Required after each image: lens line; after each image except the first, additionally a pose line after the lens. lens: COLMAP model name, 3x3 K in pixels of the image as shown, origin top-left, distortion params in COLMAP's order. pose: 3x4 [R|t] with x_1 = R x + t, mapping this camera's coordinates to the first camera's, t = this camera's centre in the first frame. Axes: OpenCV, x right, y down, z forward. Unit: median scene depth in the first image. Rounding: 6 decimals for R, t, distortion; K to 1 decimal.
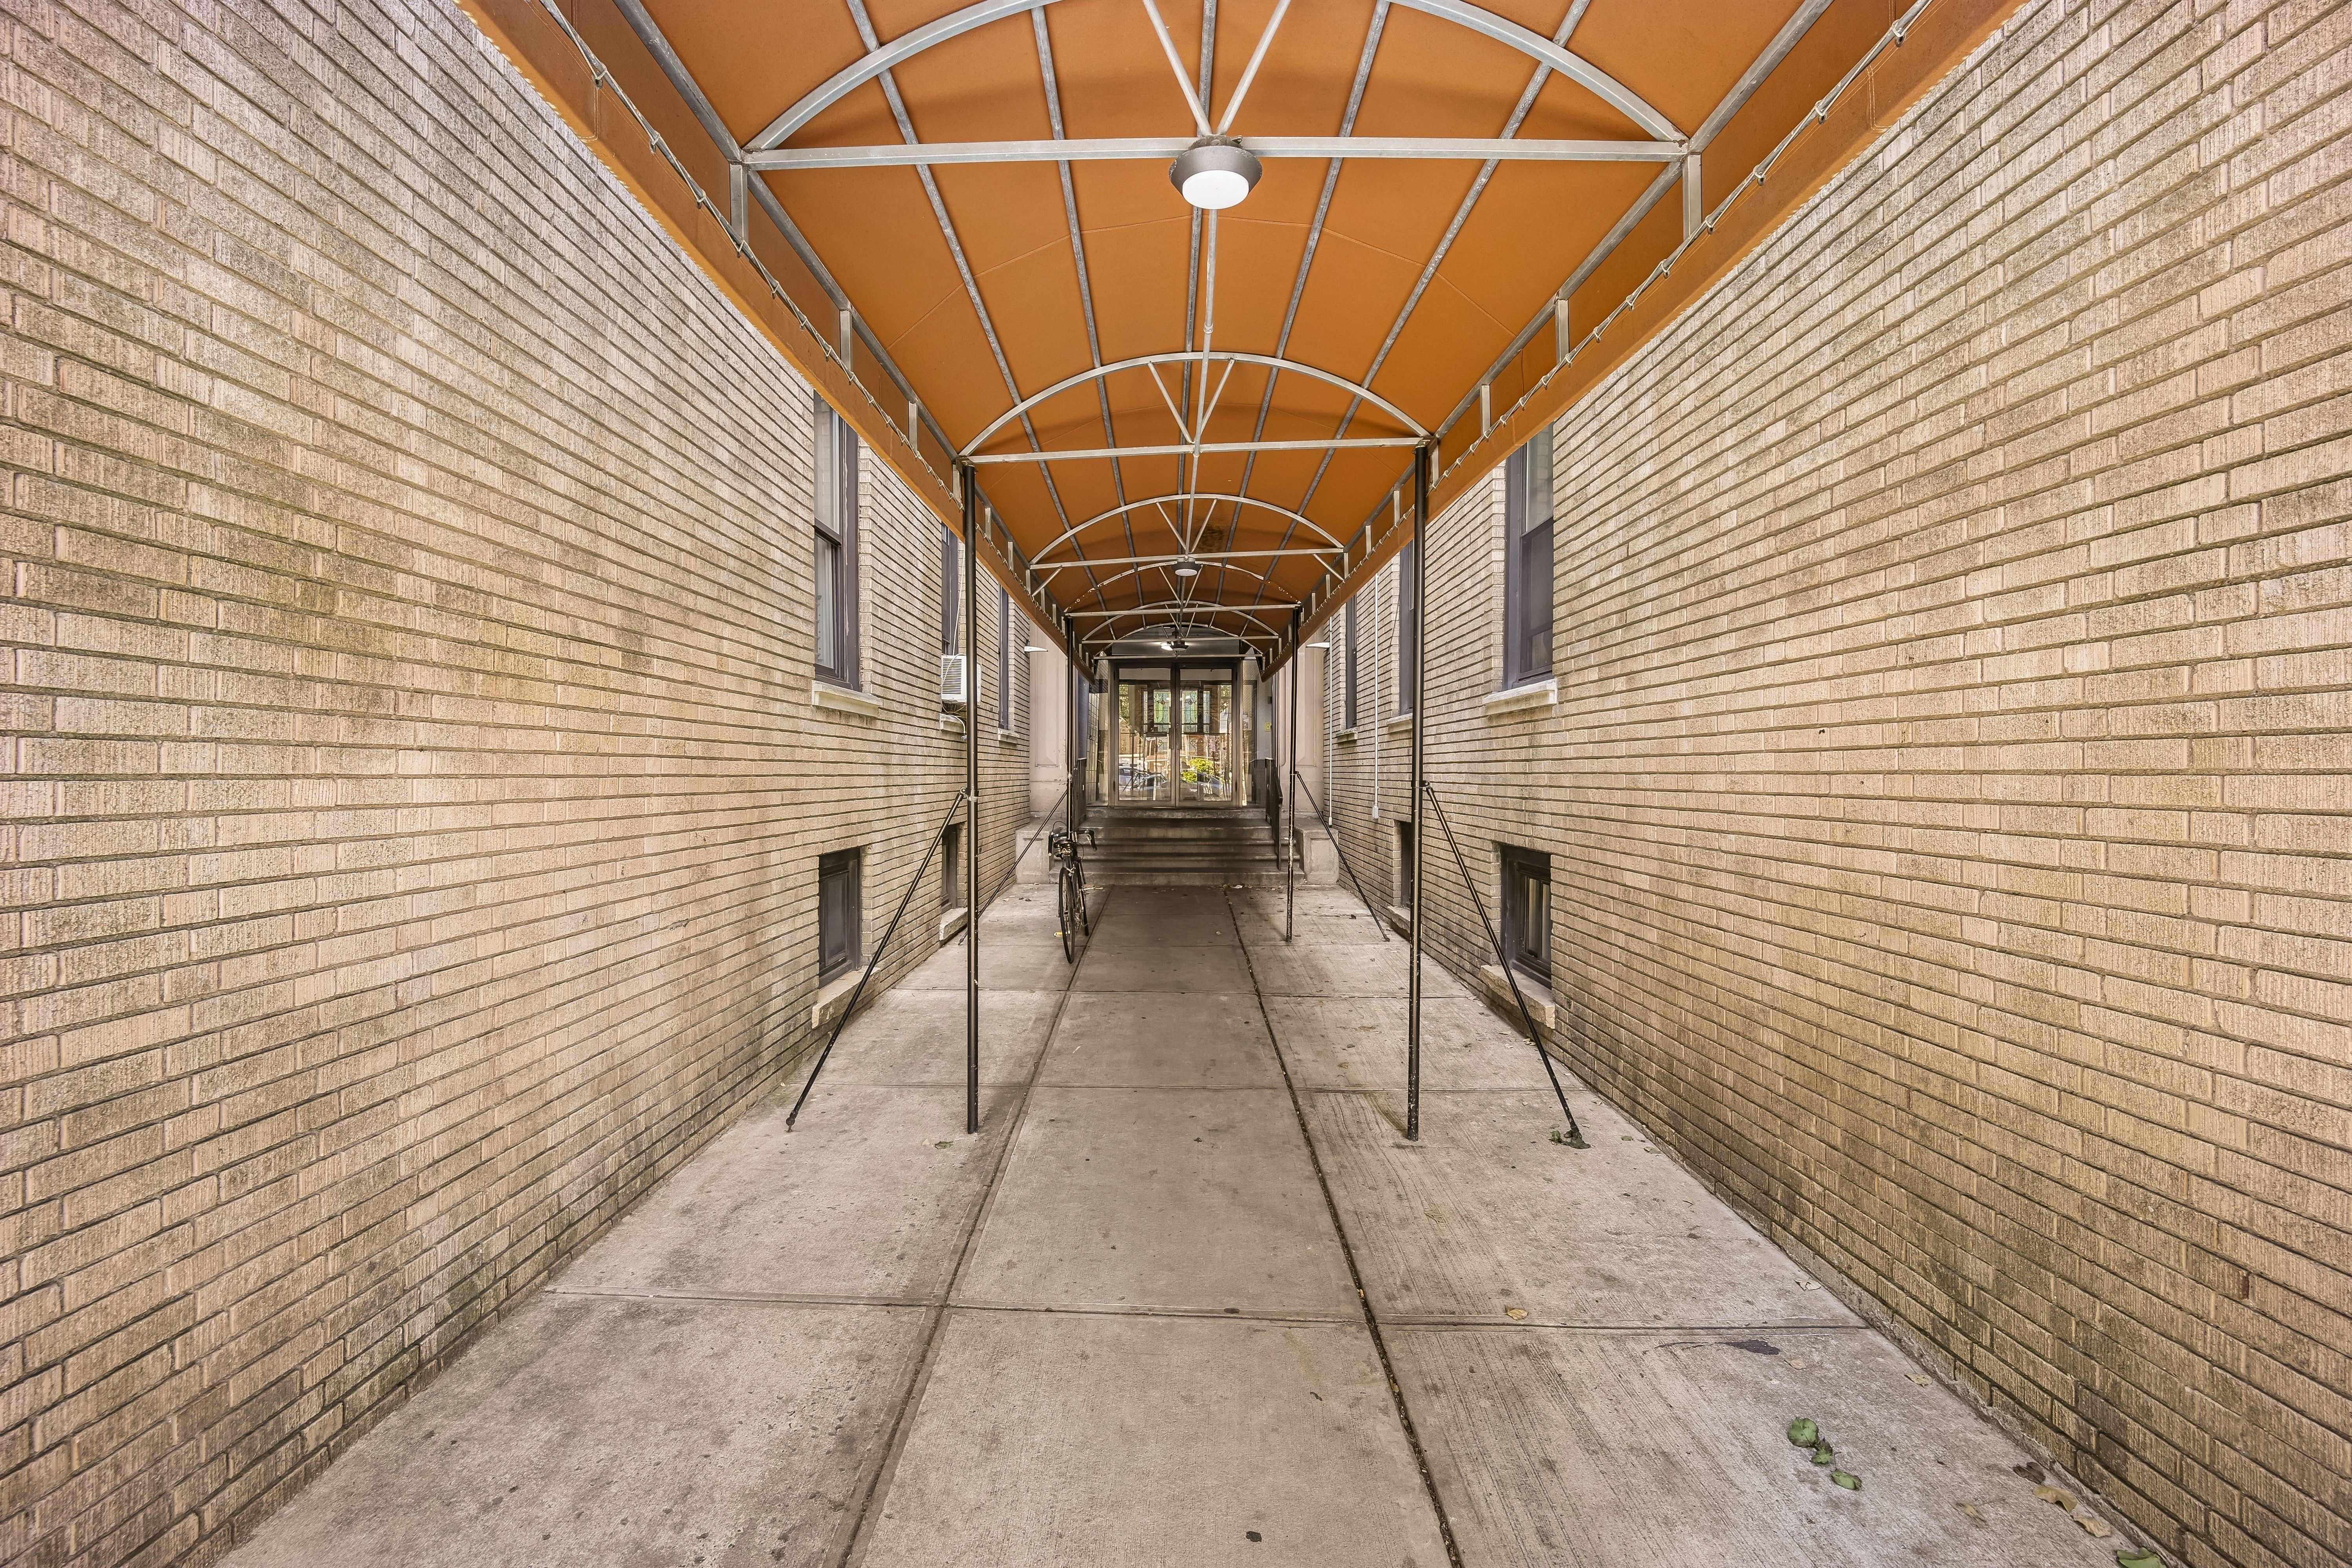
lens RADIAL K [[1031.5, 0, 1171.5], [0, 1031.5, 788.1], [0, 0, 1]] dist [-0.018594, 0.001274]
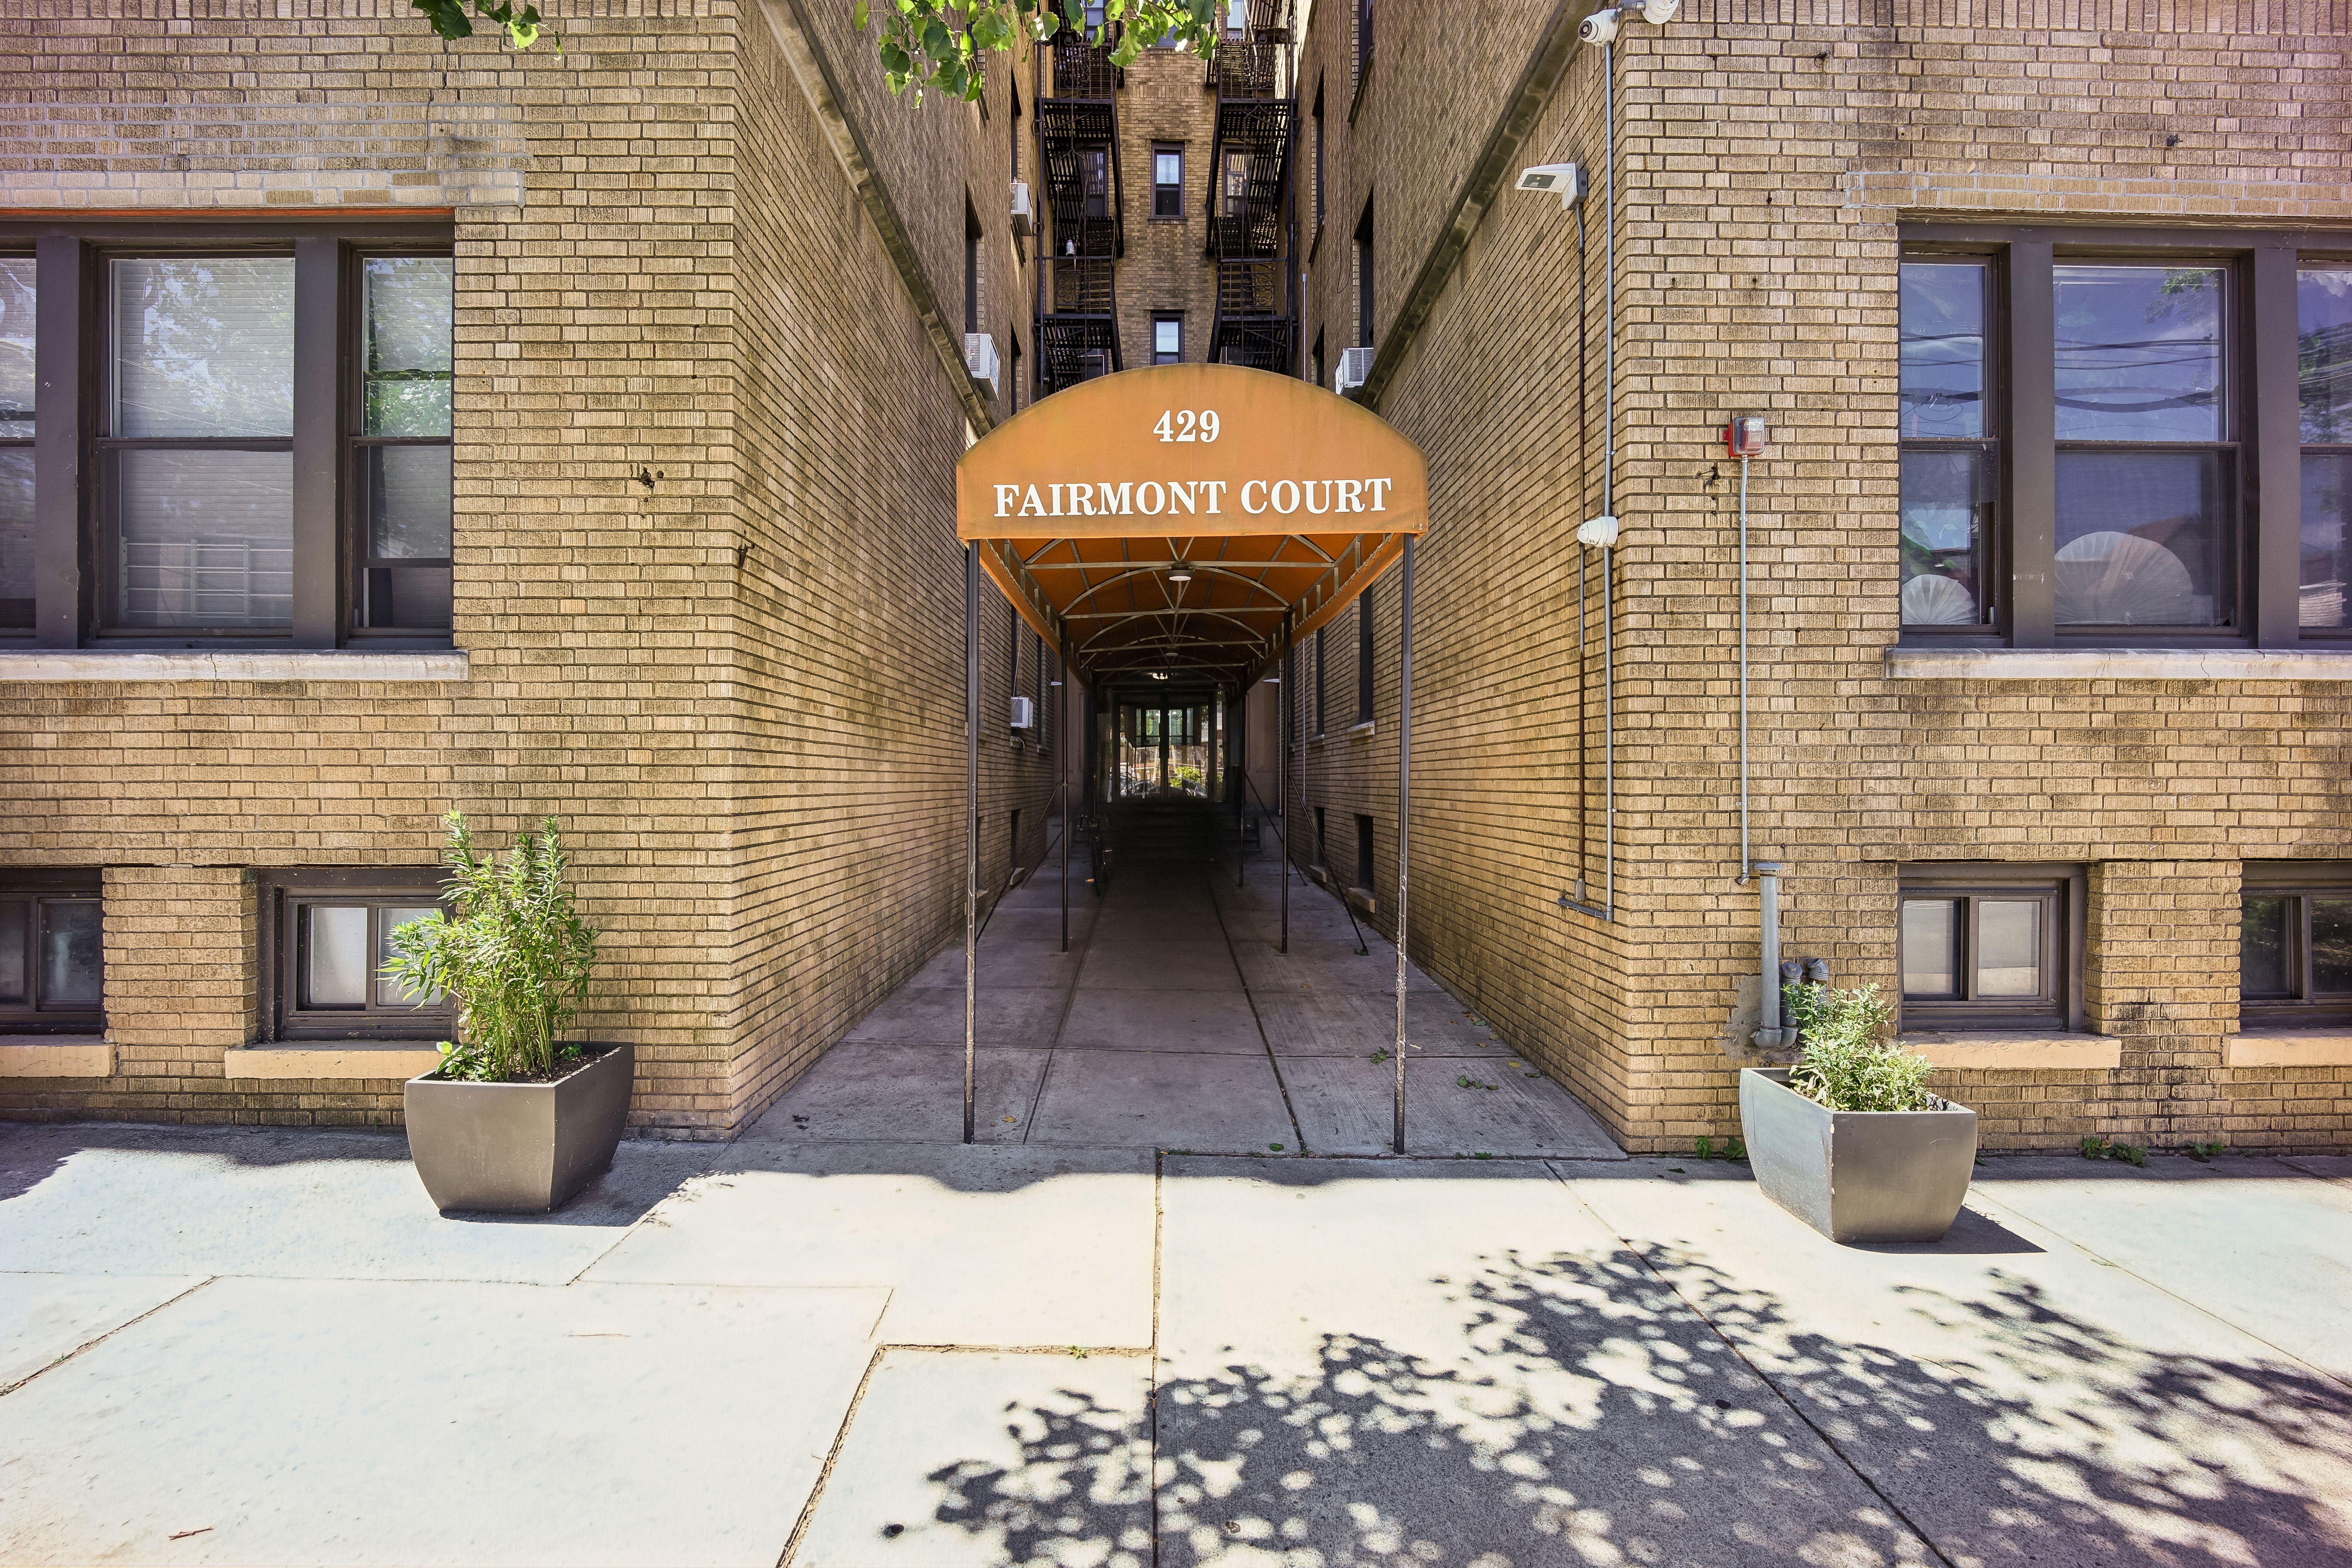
lens RADIAL K [[1031.5, 0, 1160.6], [0, 1031.5, 782.8], [0, 0, 1]] dist [-0.018594, 0.001274]
pose [[0.999996, -0.002381, 0.001372, -0.006738], [0.002398, 0.999920, -0.012400, 0.021242], [-0.001342, 0.012403, 0.999922, -0.688820]]
